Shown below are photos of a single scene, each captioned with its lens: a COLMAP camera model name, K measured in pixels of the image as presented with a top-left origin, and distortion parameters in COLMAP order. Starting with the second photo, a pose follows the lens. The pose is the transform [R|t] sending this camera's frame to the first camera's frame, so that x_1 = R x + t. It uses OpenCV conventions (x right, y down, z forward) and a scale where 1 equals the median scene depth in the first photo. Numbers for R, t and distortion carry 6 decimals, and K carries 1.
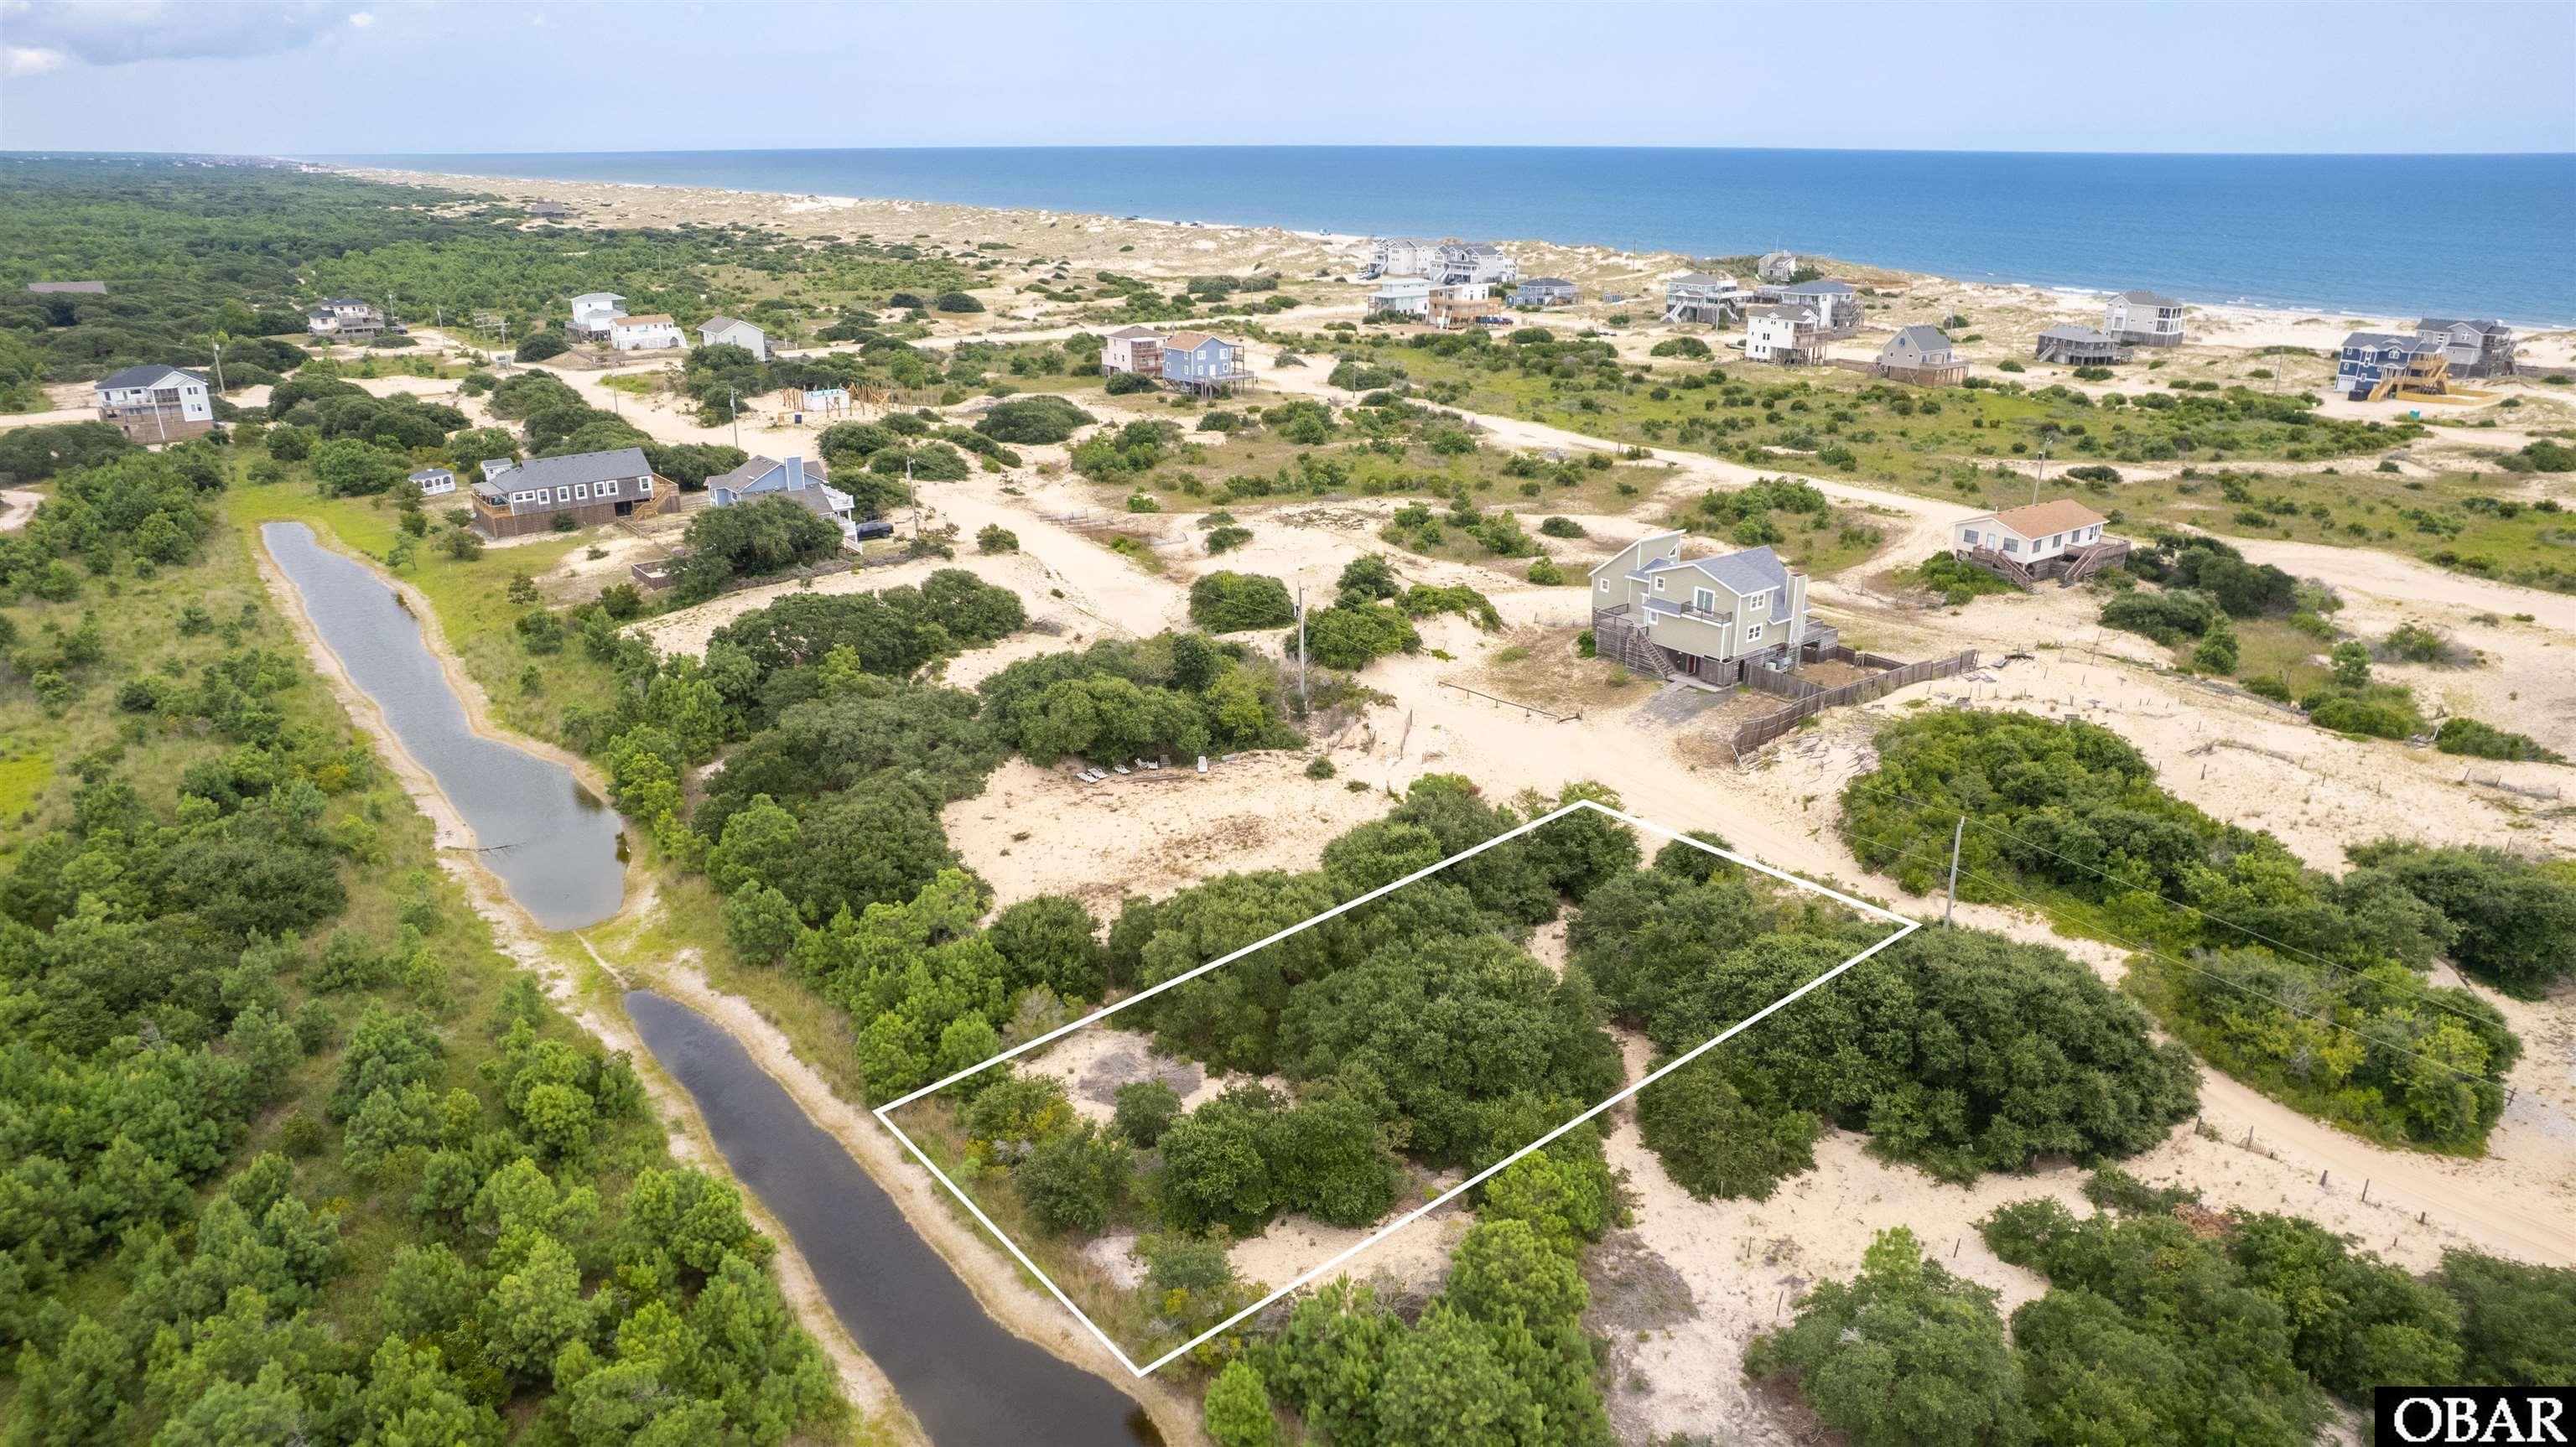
lens RADIAL K [[1654.2, 0, 1276.9], [0, 1654.2, 729.8], [0, 0, 1]] dist [-0.080420, 0.073465]
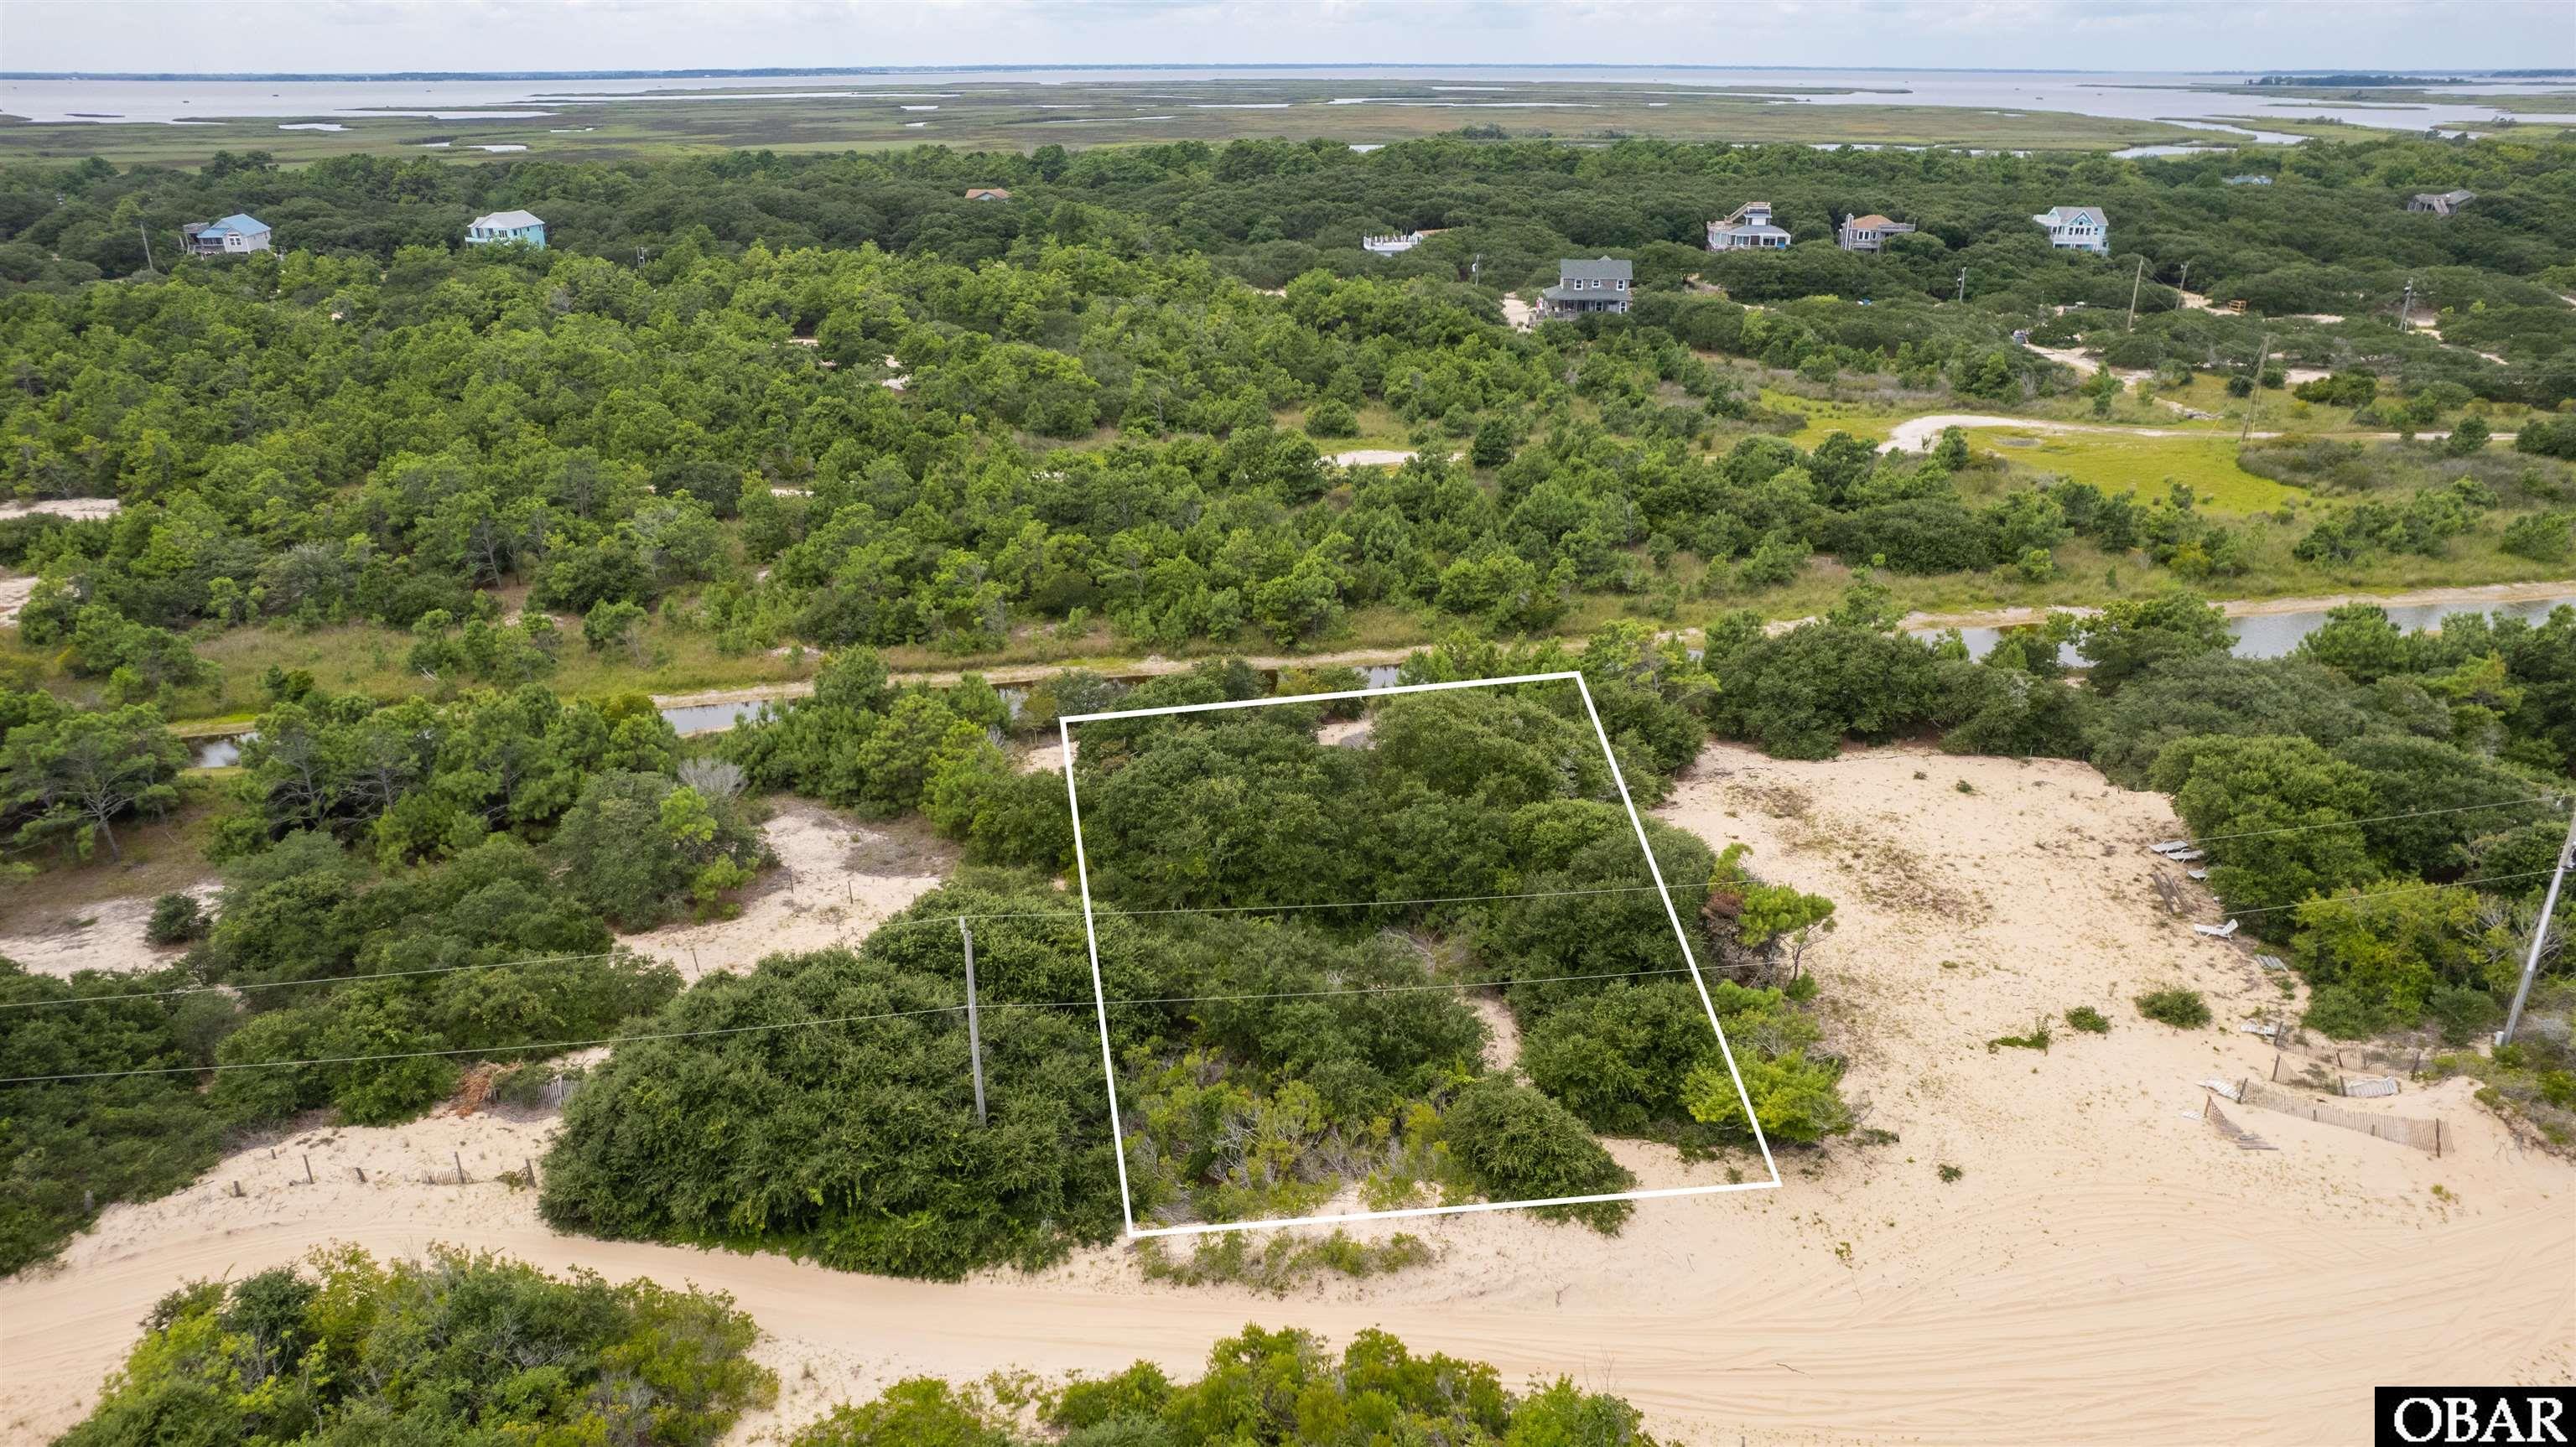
lens RADIAL K [[1654.2, 0, 1293.4], [0, 1654.2, 723.5], [0, 0, 1]] dist [-0.080420, 0.073465]
pose [[-0.476626, 0.331229, -0.814319, 0.439440], [-0.296739, 0.811320, 0.503693, -0.181965], [0.827511, 0.481713, -0.288407, 0.658399]]
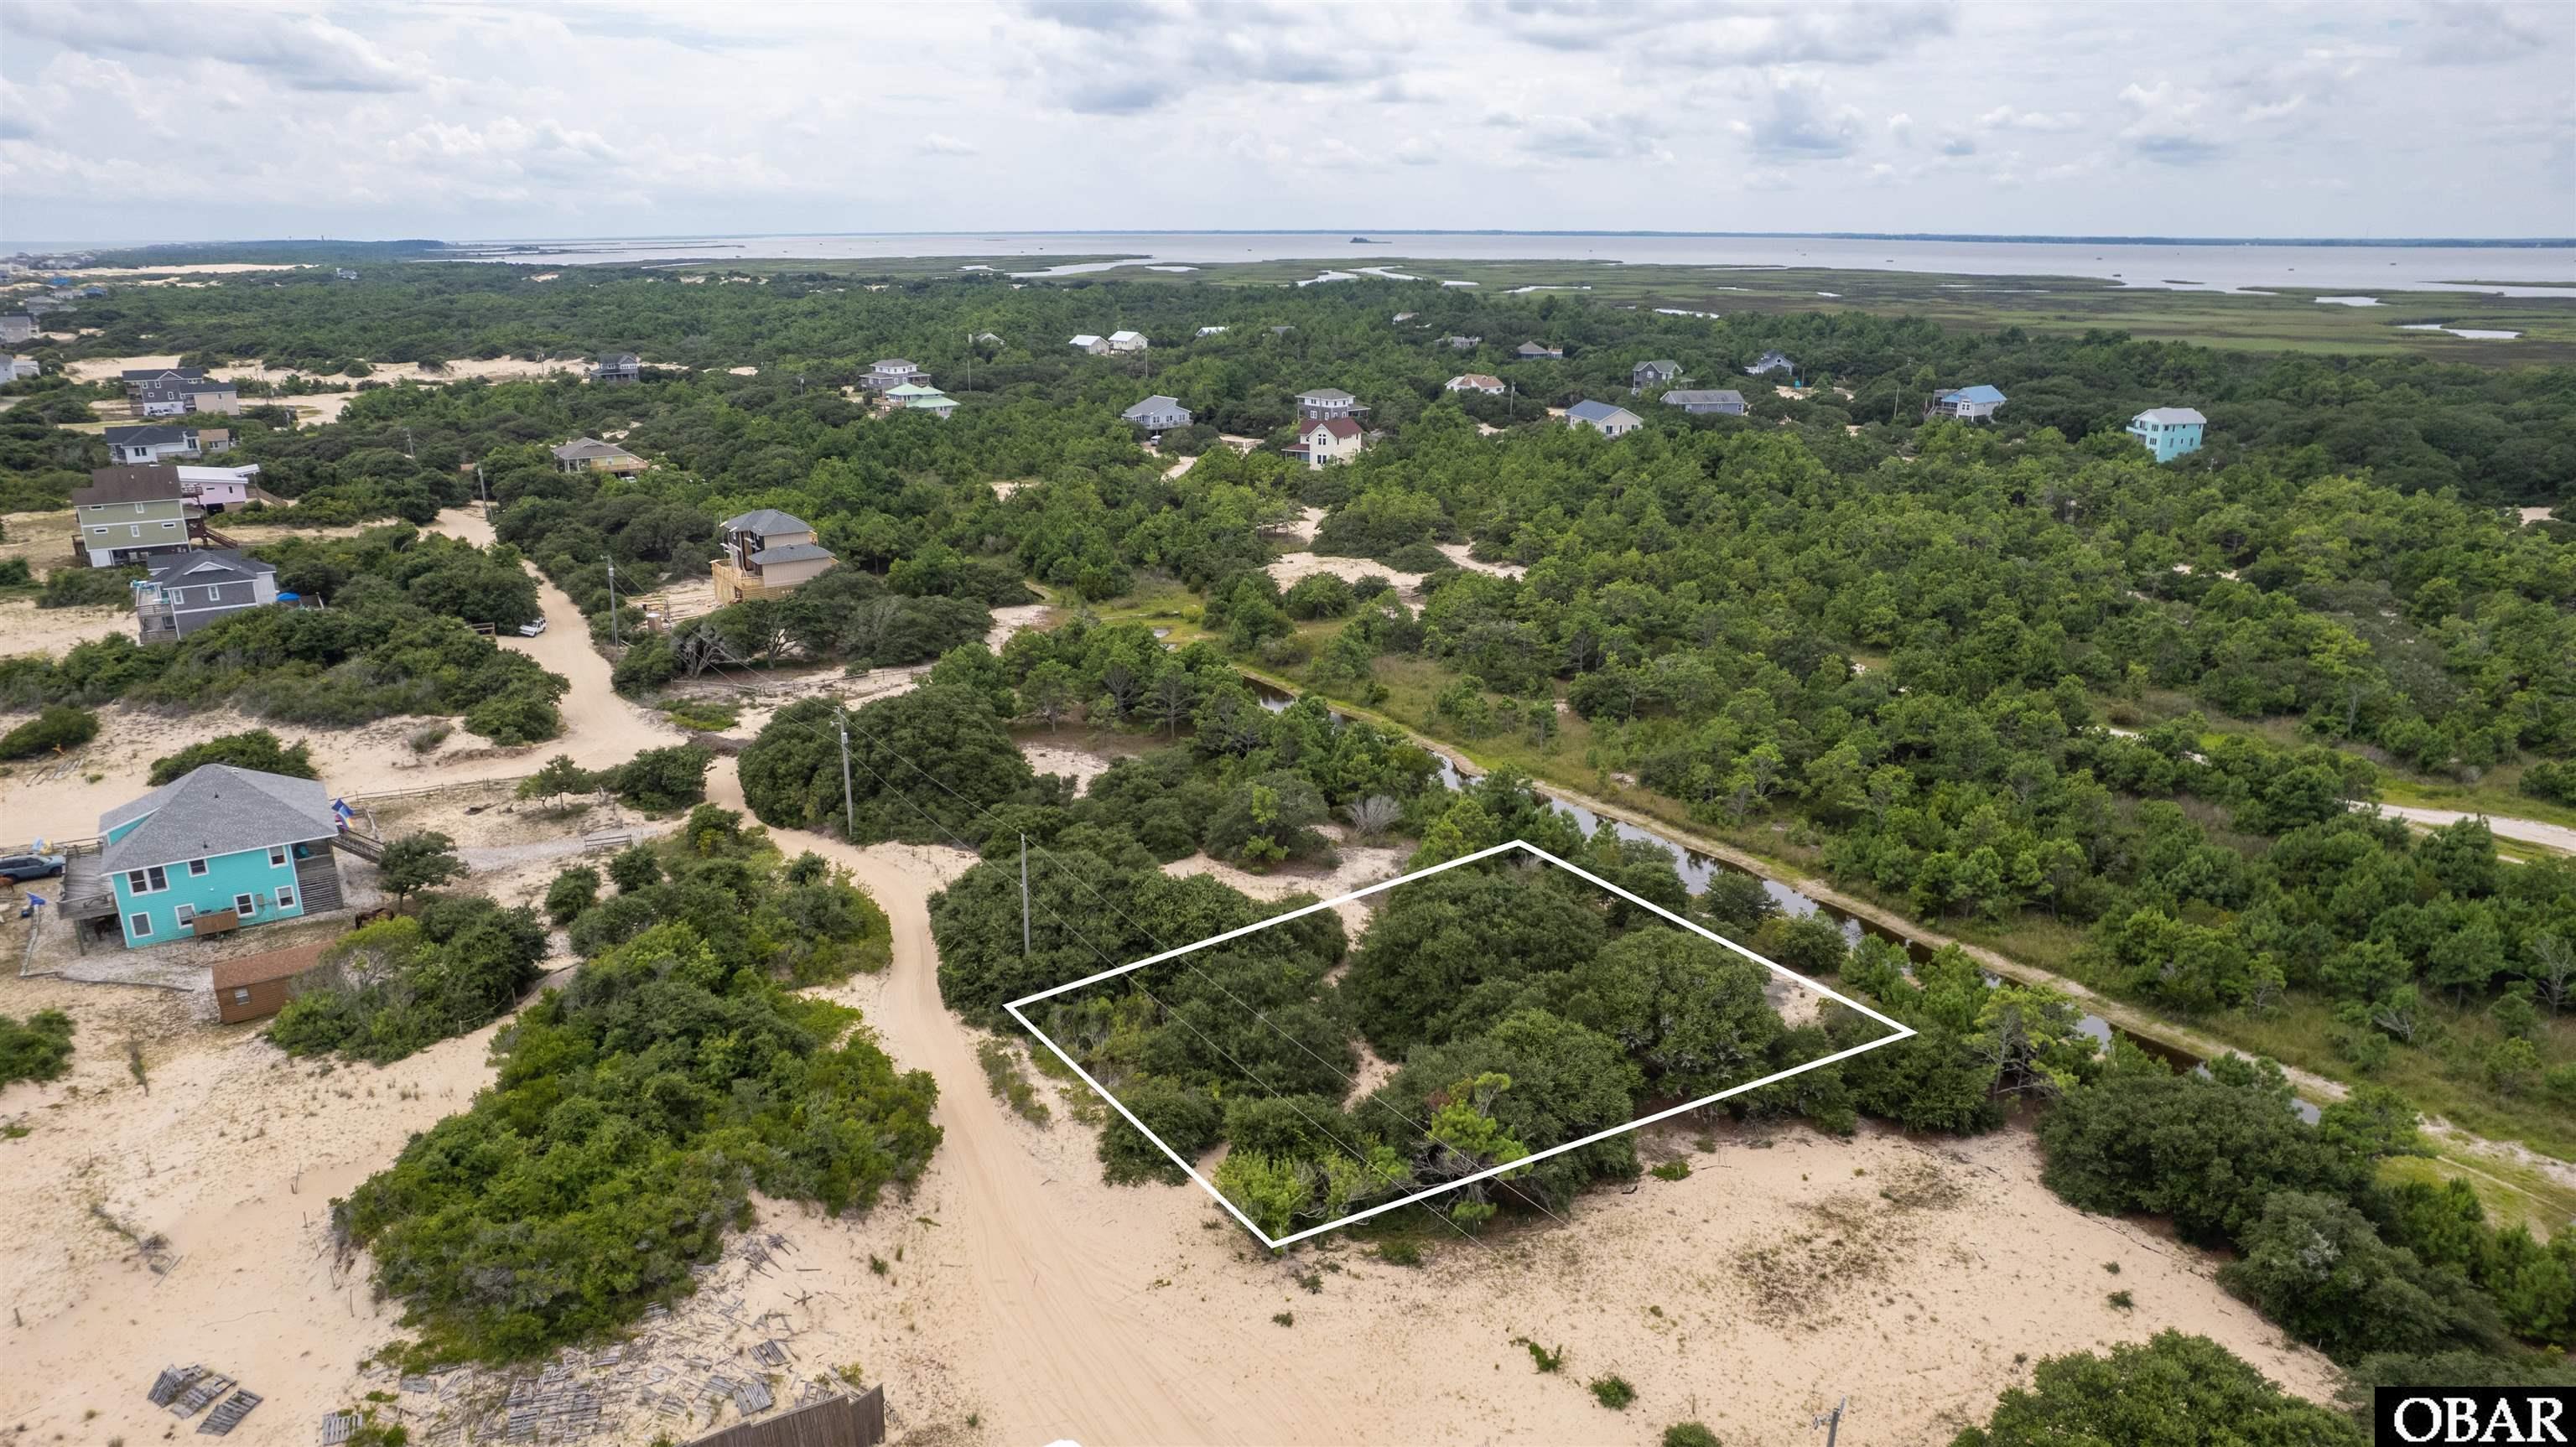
lens RADIAL K [[1654.2, 0, 1278.6], [0, 1654.2, 733.8], [0, 0, 1]] dist [-0.080420, 0.073465]
pose [[-0.997865, -0.018211, 0.062726, 0.096498], [0.023214, 0.798765, 0.601196, -0.349283], [-0.061051, 0.601368, -0.796636, 0.970071]]
